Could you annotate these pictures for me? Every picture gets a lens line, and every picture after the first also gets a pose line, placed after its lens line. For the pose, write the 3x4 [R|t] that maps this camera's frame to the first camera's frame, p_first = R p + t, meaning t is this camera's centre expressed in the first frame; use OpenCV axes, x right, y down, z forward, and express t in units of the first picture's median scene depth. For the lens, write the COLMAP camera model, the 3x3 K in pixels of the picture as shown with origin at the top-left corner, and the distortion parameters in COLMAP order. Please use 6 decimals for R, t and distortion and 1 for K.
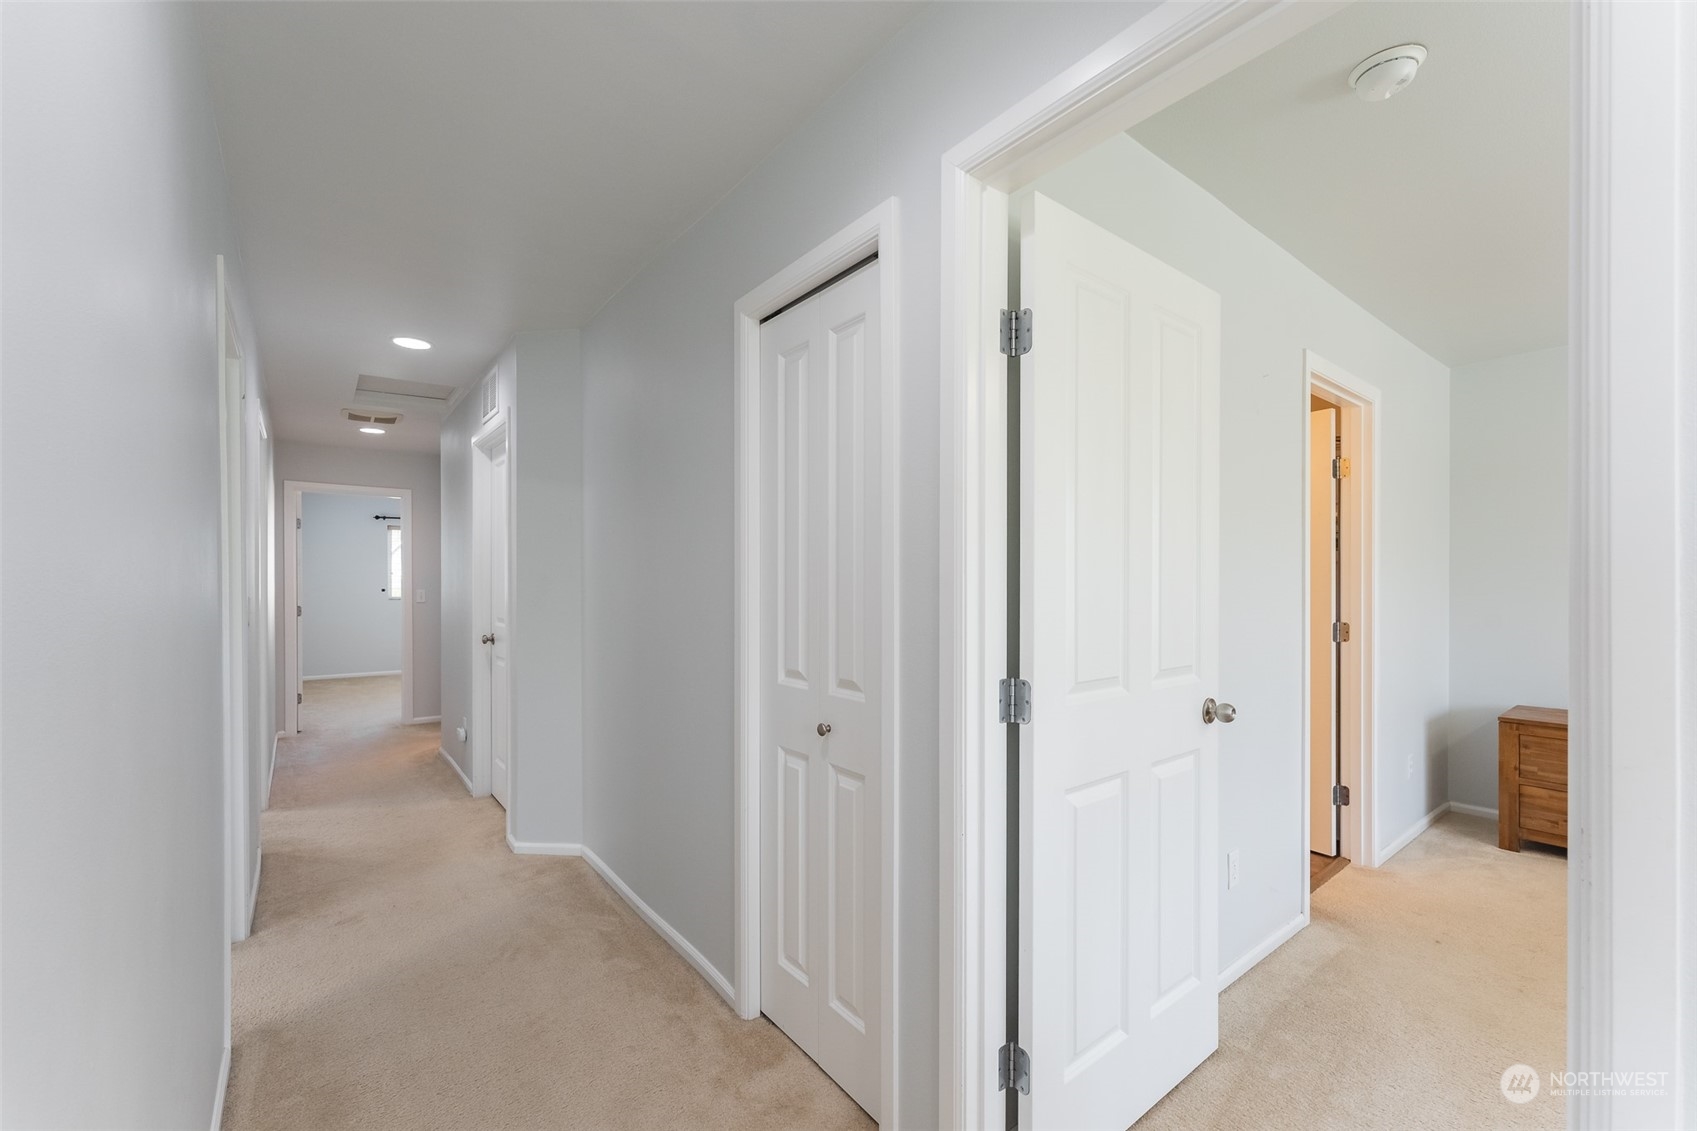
lens RADIAL K [[691.5, 0, 839.1], [0, 691.5, 580.4], [0, 0, 1]] dist [-0.001874, 0.000518]
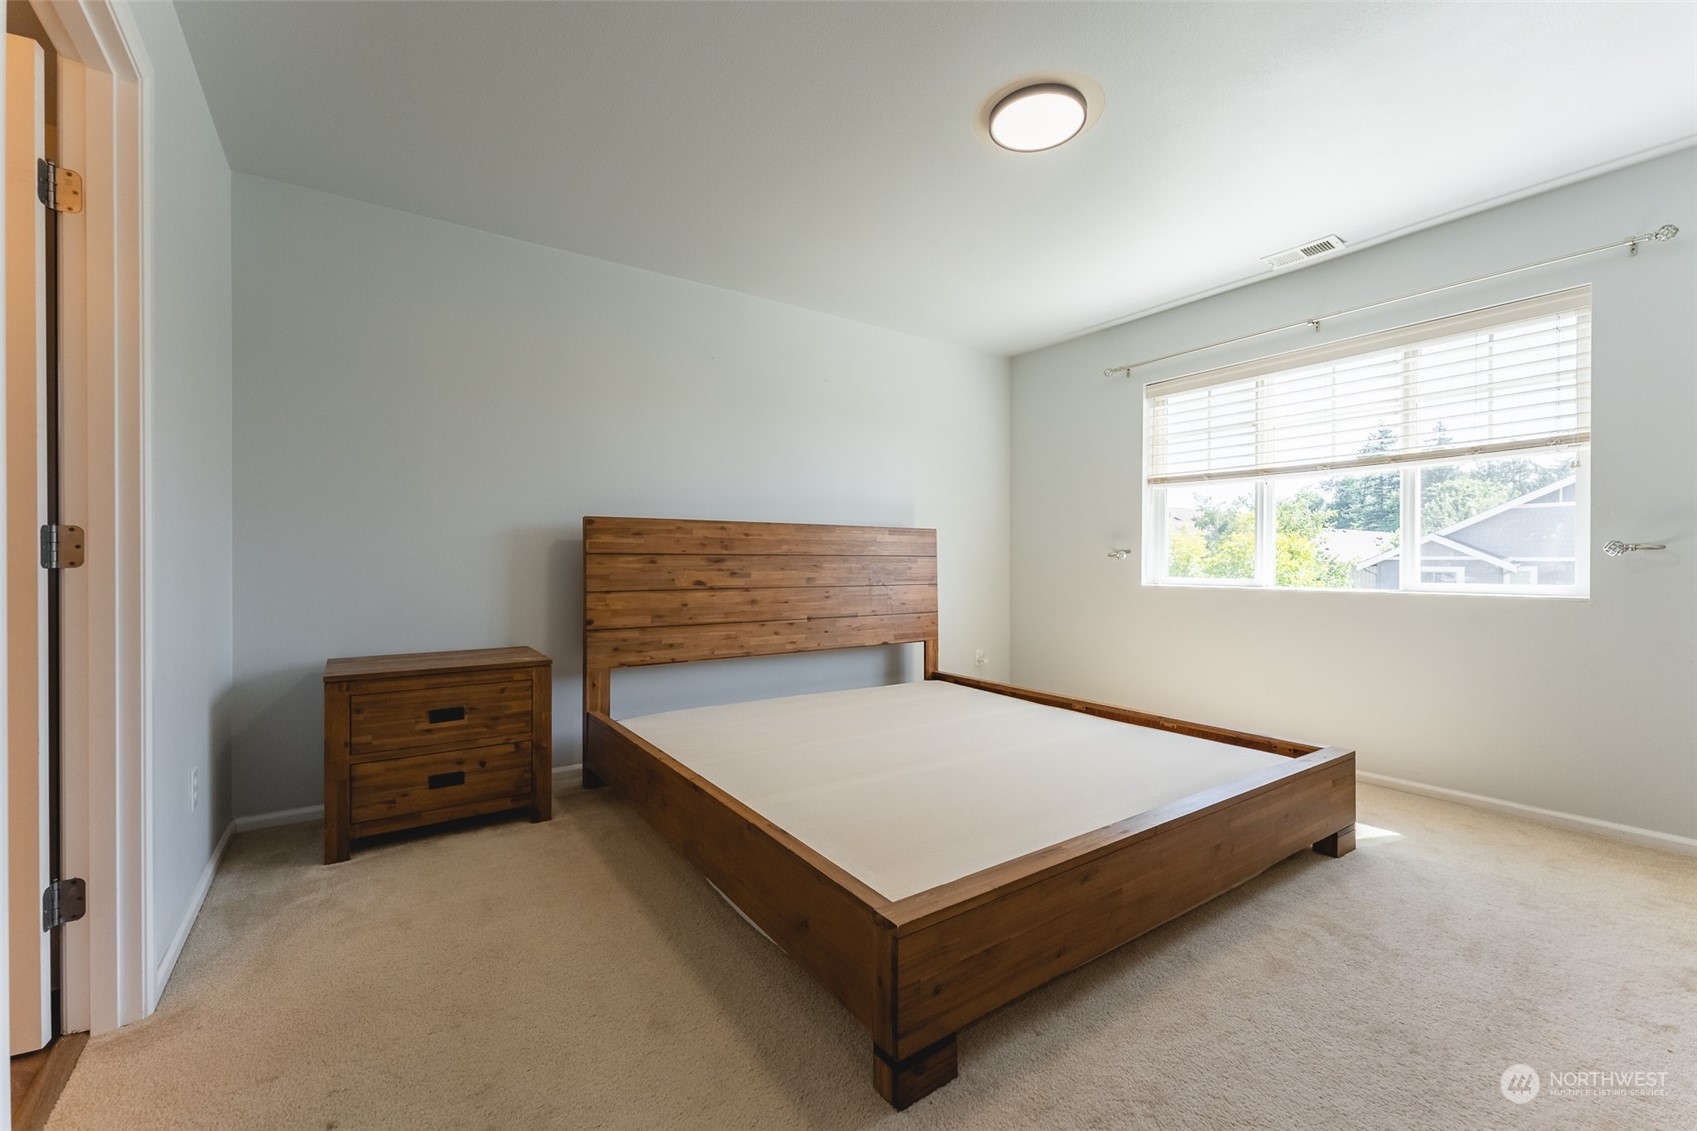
lens RADIAL K [[691.5, 0, 837.0], [0, 691.5, 566.2], [0, 0, 1]] dist [-0.001874, 0.000518]
pose [[0.042503, -0.004906, 0.999084, 0.292100], [0.000294, 0.999988, 0.004898, 0.085691], [-0.999096, 0.000086, 0.042504, 0.468827]]
